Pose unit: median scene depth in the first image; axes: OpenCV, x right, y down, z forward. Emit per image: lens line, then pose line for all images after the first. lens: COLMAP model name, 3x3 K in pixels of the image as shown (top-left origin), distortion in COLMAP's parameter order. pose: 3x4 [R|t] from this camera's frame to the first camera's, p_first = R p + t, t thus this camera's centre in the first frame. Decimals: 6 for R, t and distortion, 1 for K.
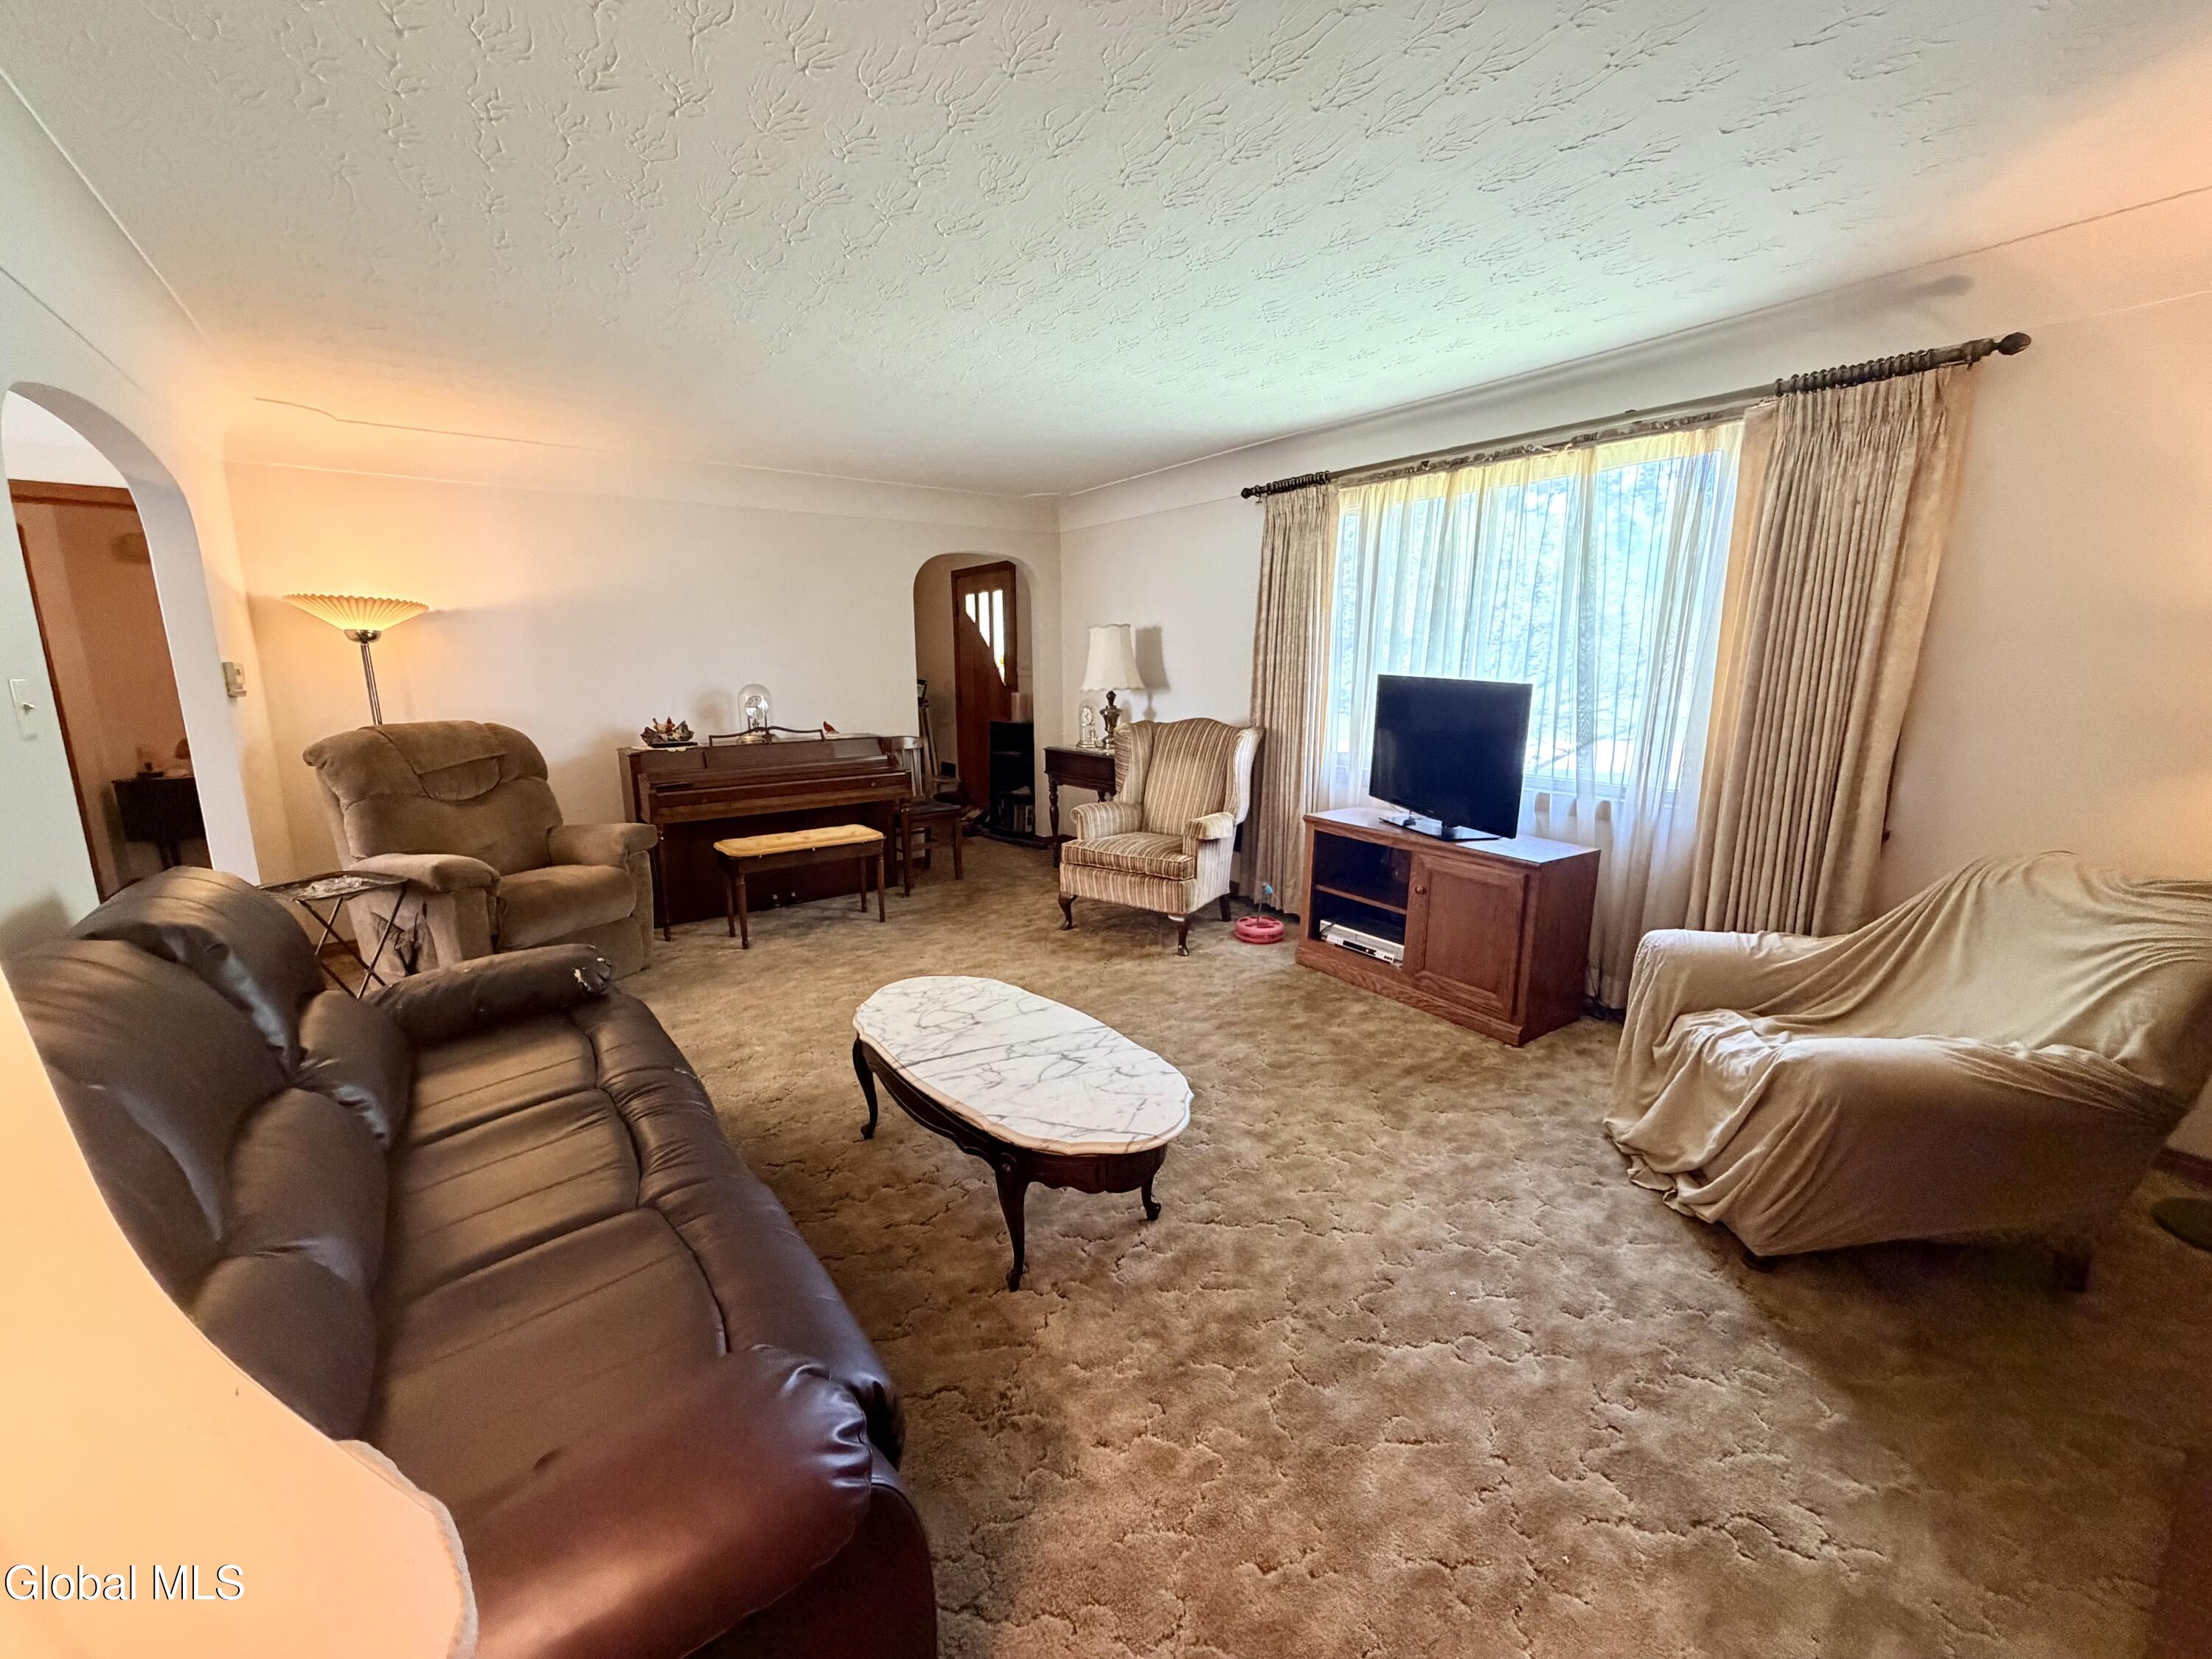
lens RADIAL K [[878.4, 0, 1098.2], [0, 878.4, 834.8], [0, 0, 1]] dist [0.002988, 0.000323]
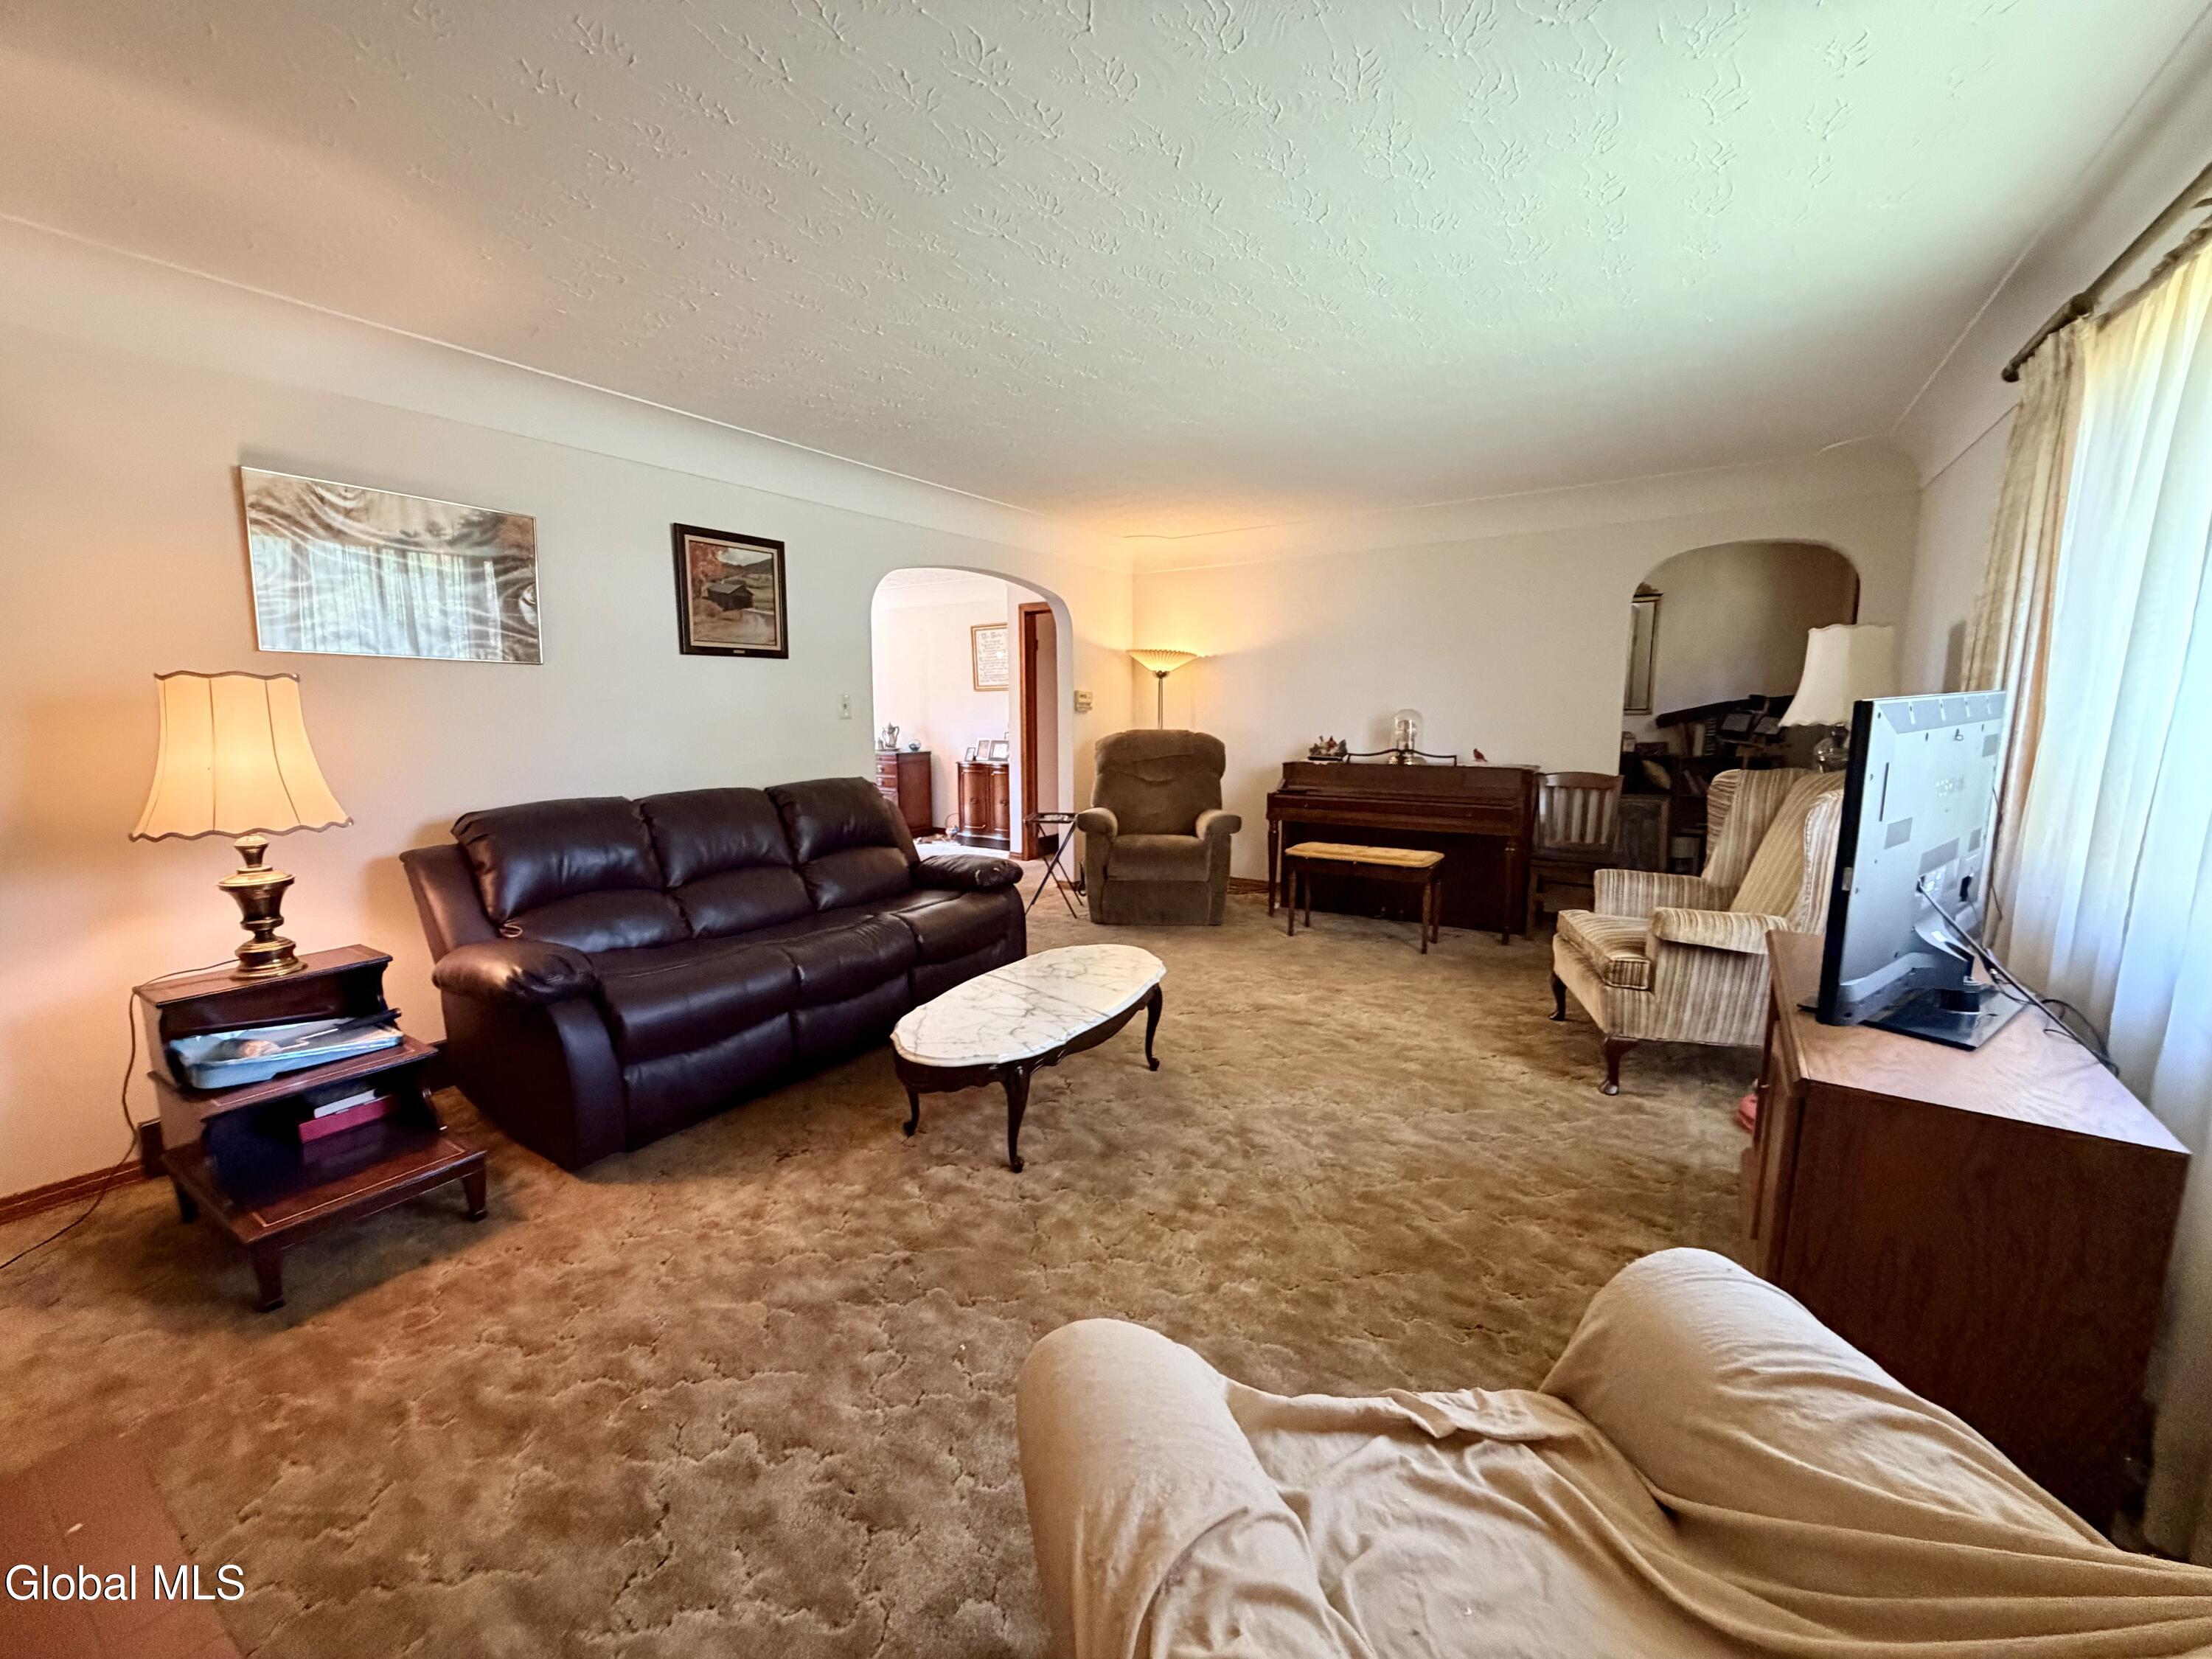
lens RADIAL K [[878.4, 0, 1098.6], [0, 878.4, 825.5], [0, 0, 1]] dist [0.002988, 0.000323]
pose [[0.355902, 0.132747, -0.925047, 0.593695], [-0.180369, 0.981005, 0.071383, -0.051624], [0.916952, 0.141445, 0.373085, 0.340506]]
